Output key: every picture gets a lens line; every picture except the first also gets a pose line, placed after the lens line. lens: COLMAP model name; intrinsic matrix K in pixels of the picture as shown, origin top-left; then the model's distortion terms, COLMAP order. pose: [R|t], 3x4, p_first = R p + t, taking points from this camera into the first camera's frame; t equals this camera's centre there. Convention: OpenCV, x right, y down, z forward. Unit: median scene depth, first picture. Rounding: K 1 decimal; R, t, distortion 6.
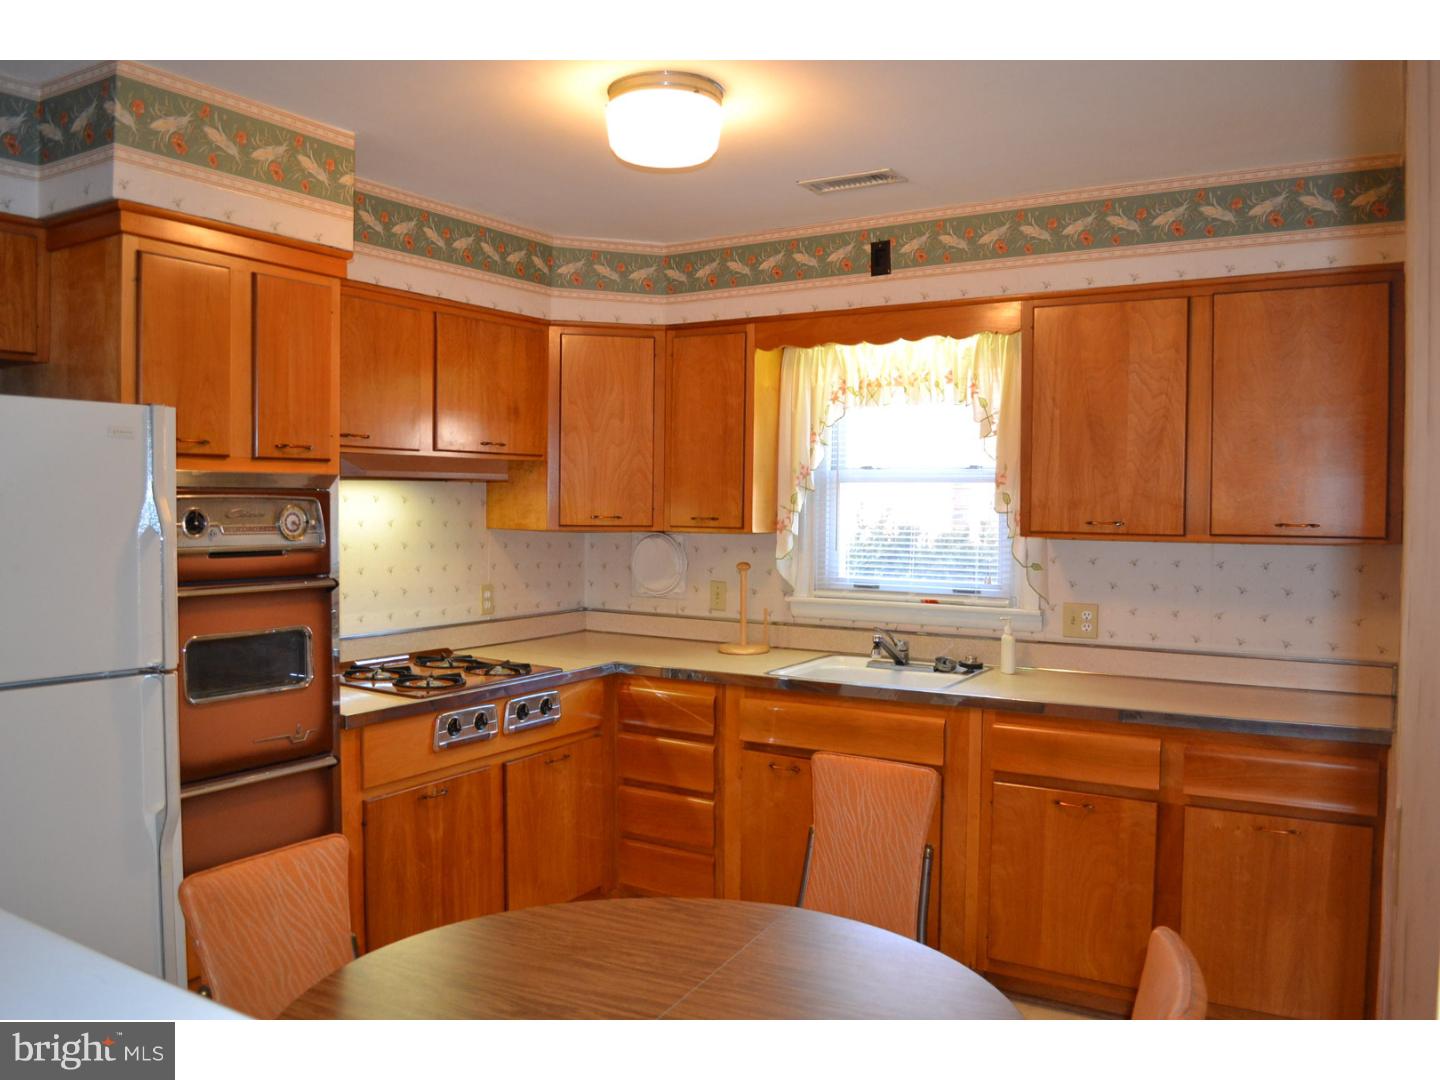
lens RADIAL K [[1146.6, 0, 702.0], [0, 1146.6, 545.7], [0, 0, 1]] dist [-0.085404, 0.014170]
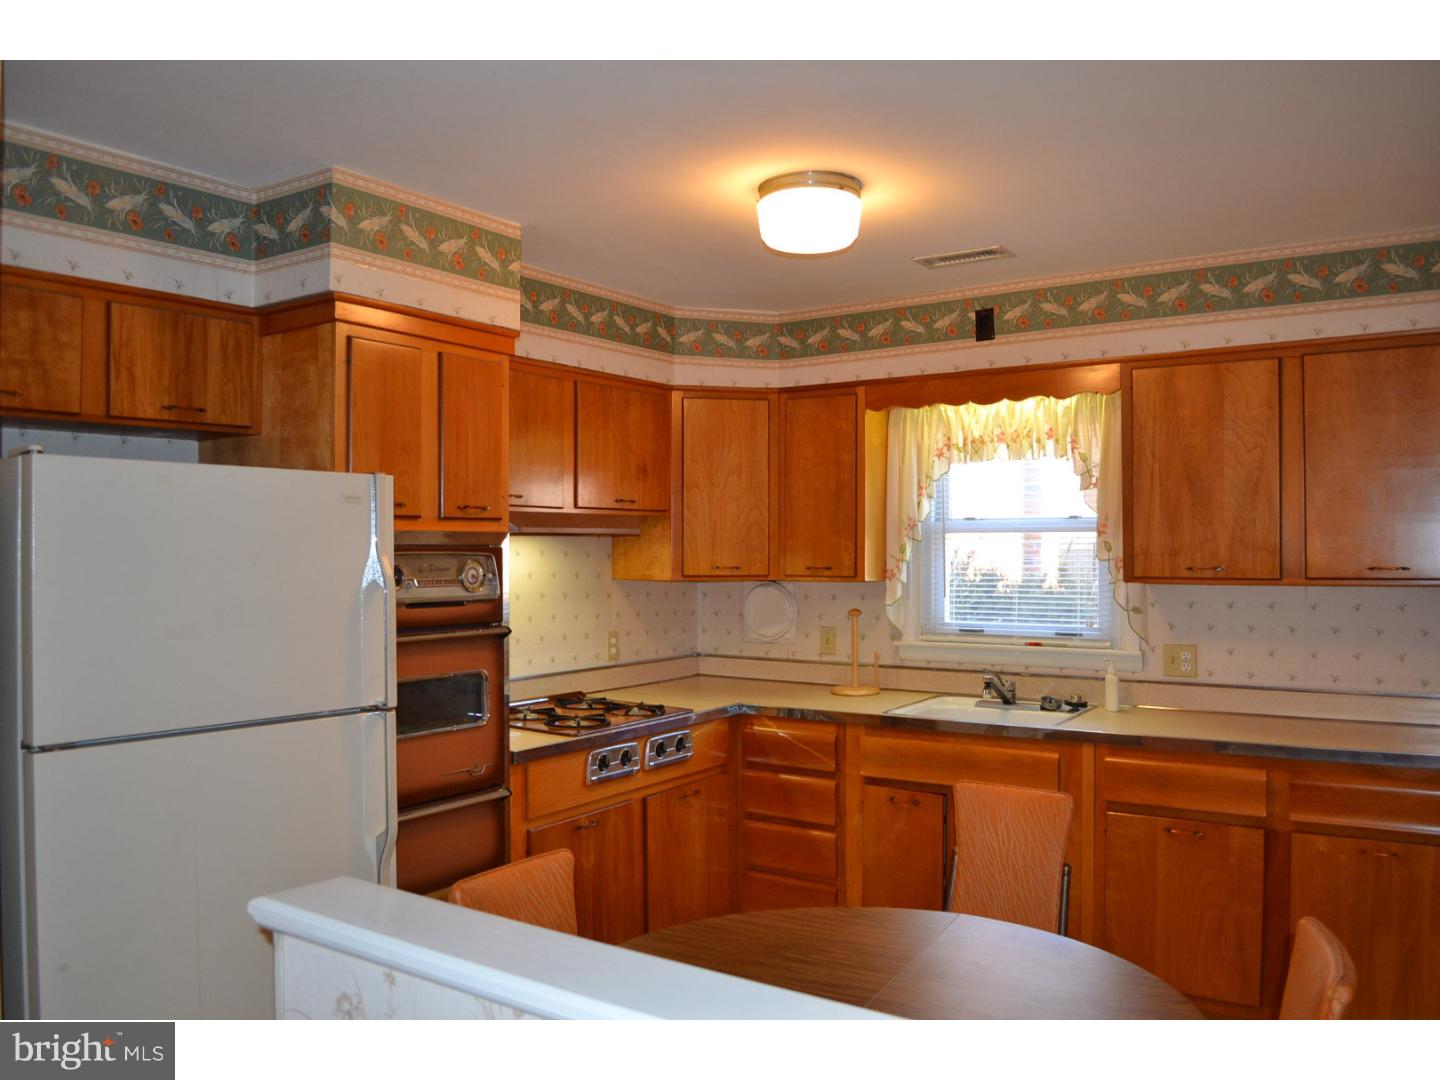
lens RADIAL K [[1146.6, 0, 702.0], [0, 1146.6, 545.7], [0, 0, 1]] dist [-0.085404, 0.014170]
pose [[0.998935, -0.010393, -0.044964, -0.070389], [0.008510, 0.999088, -0.041848, -0.001084], [0.045358, 0.041421, 0.998112, -0.084891]]
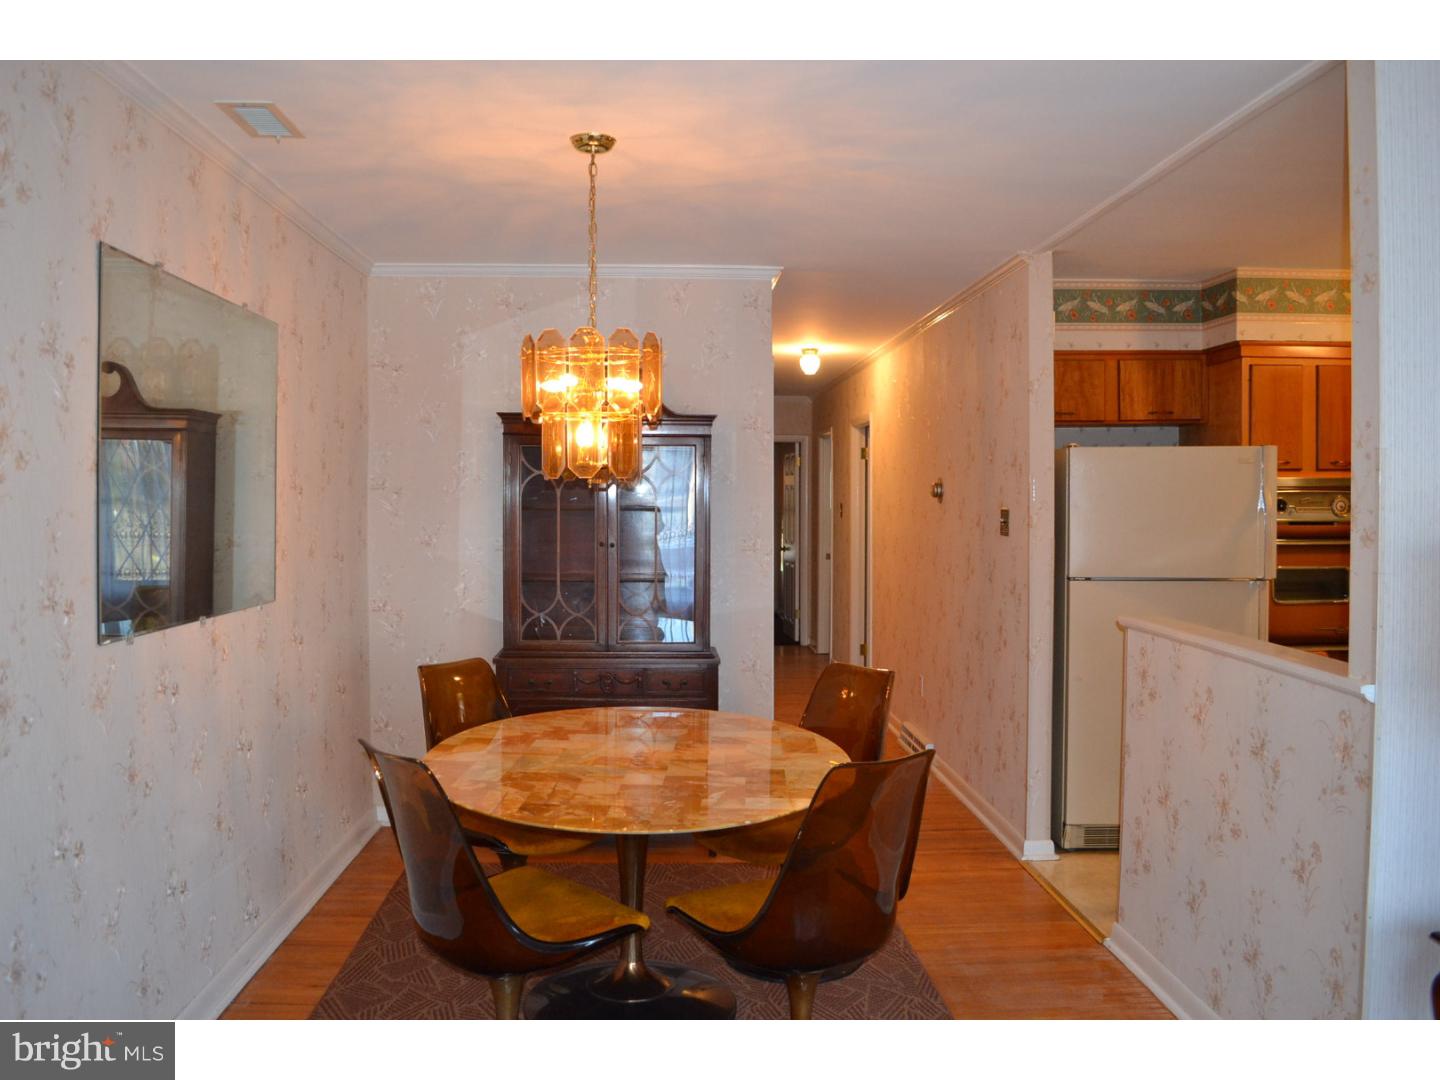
lens RADIAL K [[1146.6, 0, 702.0], [0, 1146.6, 545.7], [0, 0, 1]] dist [-0.085404, 0.014170]
pose [[0.557150, 0.023474, -0.830080, 0.416650], [-0.021196, 0.999677, 0.014043, 0.029517], [0.830141, 0.009770, 0.557467, -0.617062]]
